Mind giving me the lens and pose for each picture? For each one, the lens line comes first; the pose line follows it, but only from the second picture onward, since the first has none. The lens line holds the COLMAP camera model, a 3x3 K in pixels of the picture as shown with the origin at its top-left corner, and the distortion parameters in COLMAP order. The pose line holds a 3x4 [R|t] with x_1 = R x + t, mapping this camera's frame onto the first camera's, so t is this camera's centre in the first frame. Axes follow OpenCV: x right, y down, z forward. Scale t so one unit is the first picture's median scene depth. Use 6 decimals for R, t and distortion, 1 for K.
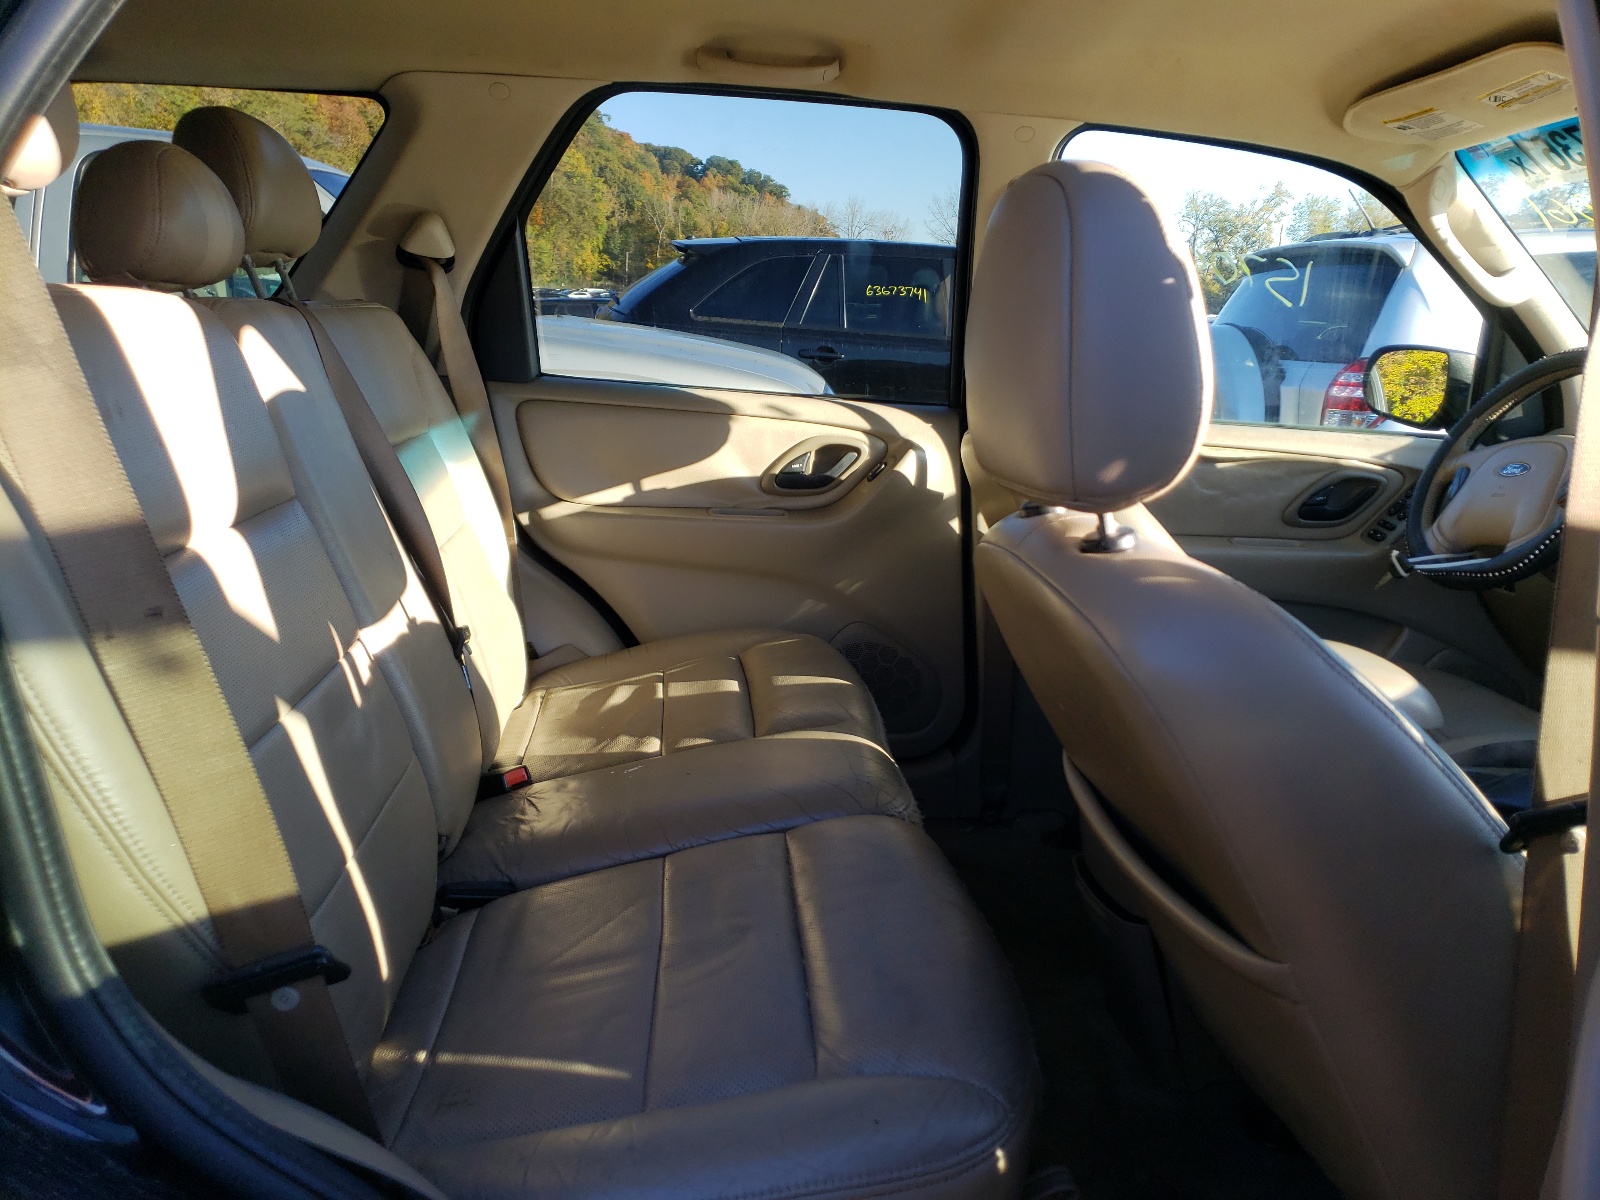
lens RADIAL K [[1235.2, 0, 802.1], [0, 1235.2, 592.8], [0, 0, 1]] dist [0.048334, -0.045414]
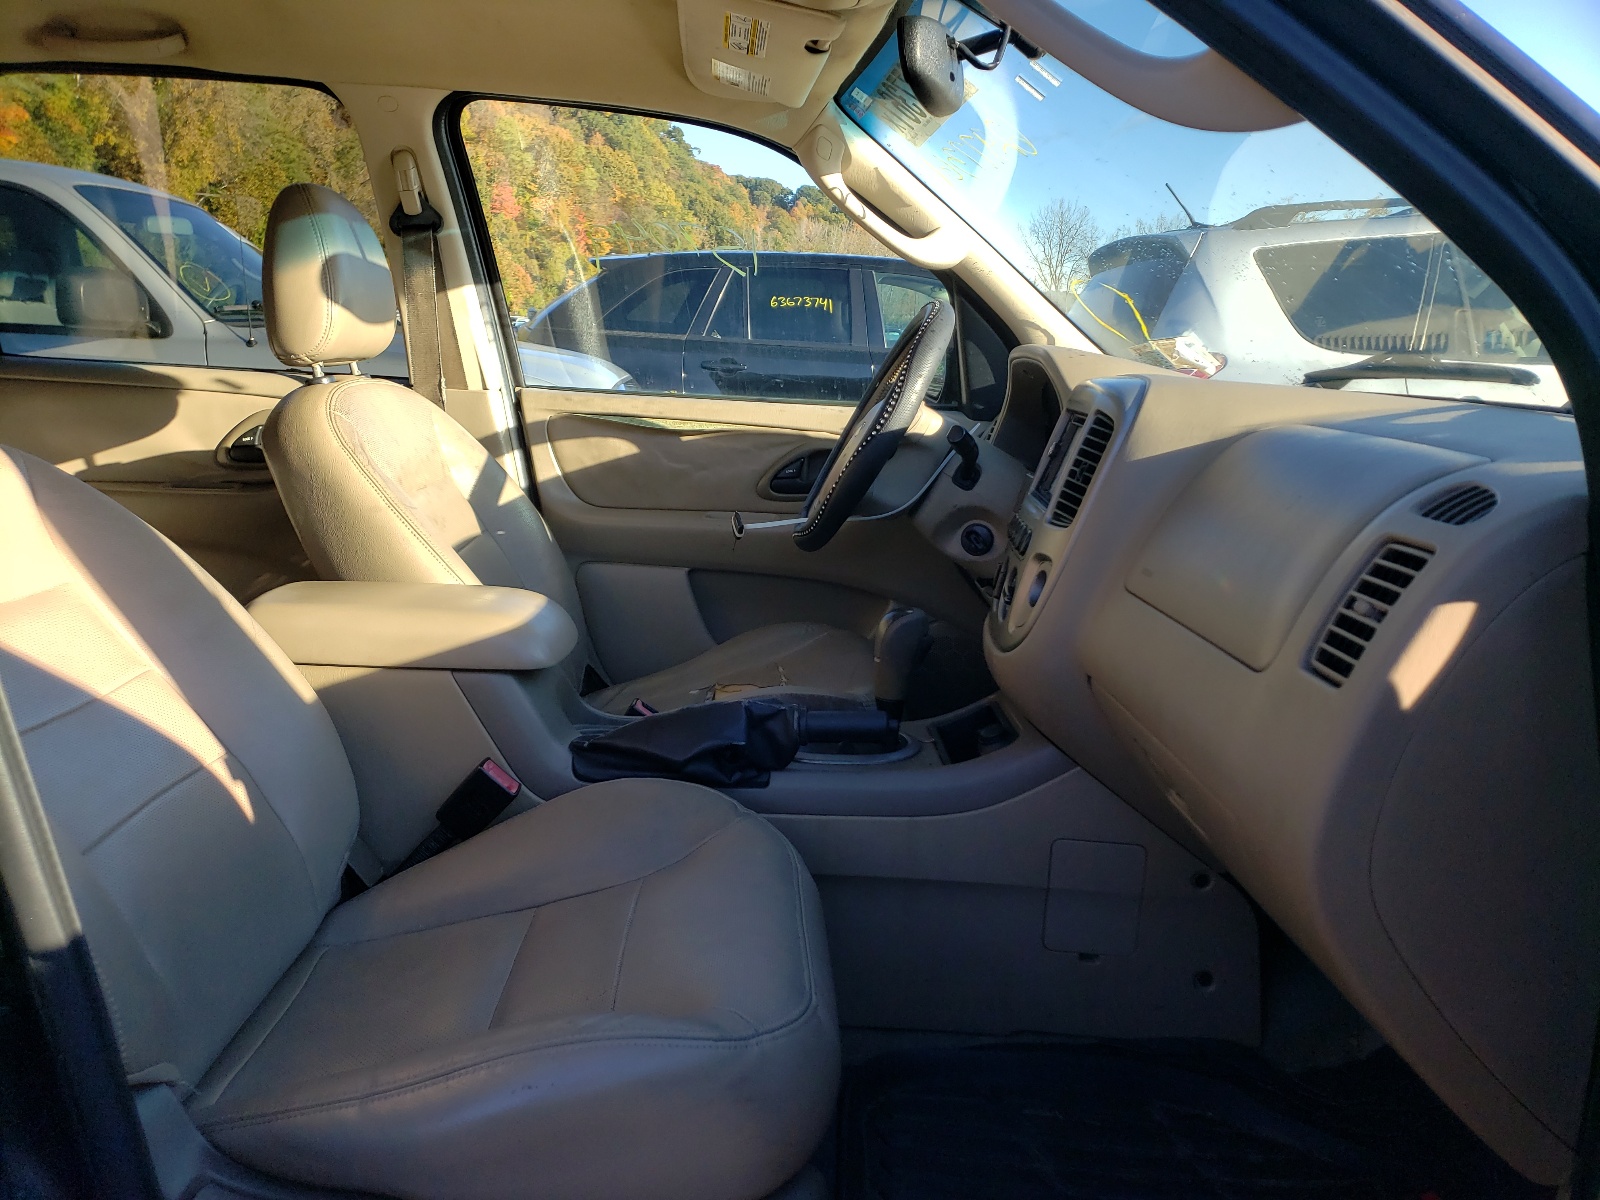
lens RADIAL K [[1235.2, 0, 802.8], [0, 1235.2, 613.2], [0, 0, 1]] dist [0.048334, -0.045414]
pose [[0.995789, 0.000875, -0.091674, 0.169218], [-0.001525, 0.999974, -0.007025, 0.014437], [0.091665, 0.007135, 0.995764, 0.007614]]
